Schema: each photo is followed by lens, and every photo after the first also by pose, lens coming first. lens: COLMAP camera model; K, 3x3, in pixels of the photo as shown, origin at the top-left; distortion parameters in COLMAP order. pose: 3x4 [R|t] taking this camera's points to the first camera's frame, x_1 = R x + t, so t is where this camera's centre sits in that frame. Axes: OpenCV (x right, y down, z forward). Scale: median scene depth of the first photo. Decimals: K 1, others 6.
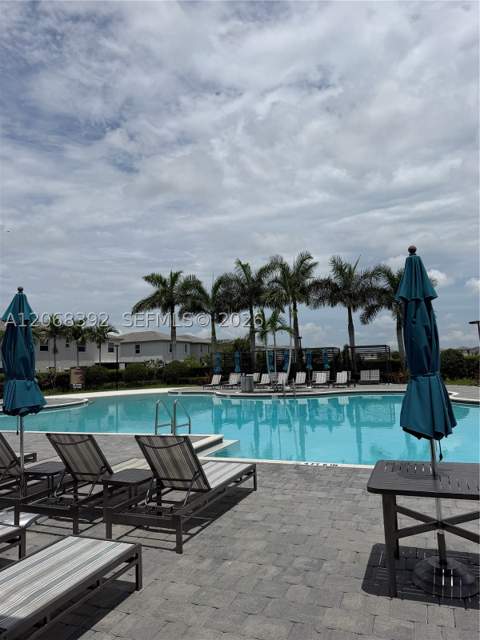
lens RADIAL K [[450.2, 0, 240.0], [0, 450.2, 320.0], [0, 0, 1]] dist [0.093452, -0.150031]
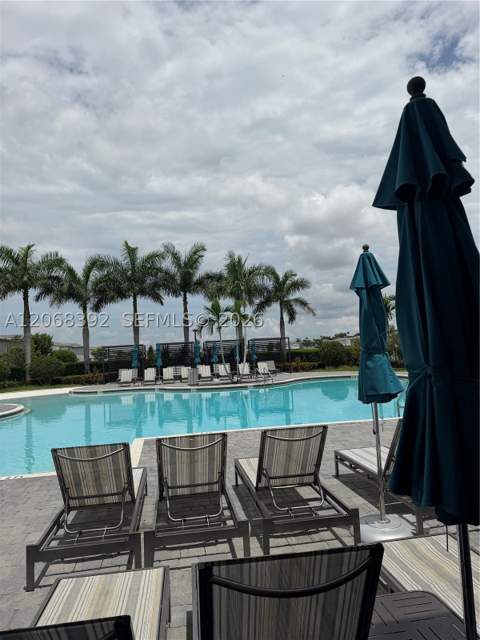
lens RADIAL K [[450.2, 0, 240.0], [0, 450.2, 320.0], [0, 0, 1]] dist [0.093452, -0.150031]
pose [[0.840331, 0.034464, 0.540977, -0.296028], [-0.034241, 0.999359, -0.010479, 0.022703], [-0.540991, -0.009718, 0.840972, 0.121245]]
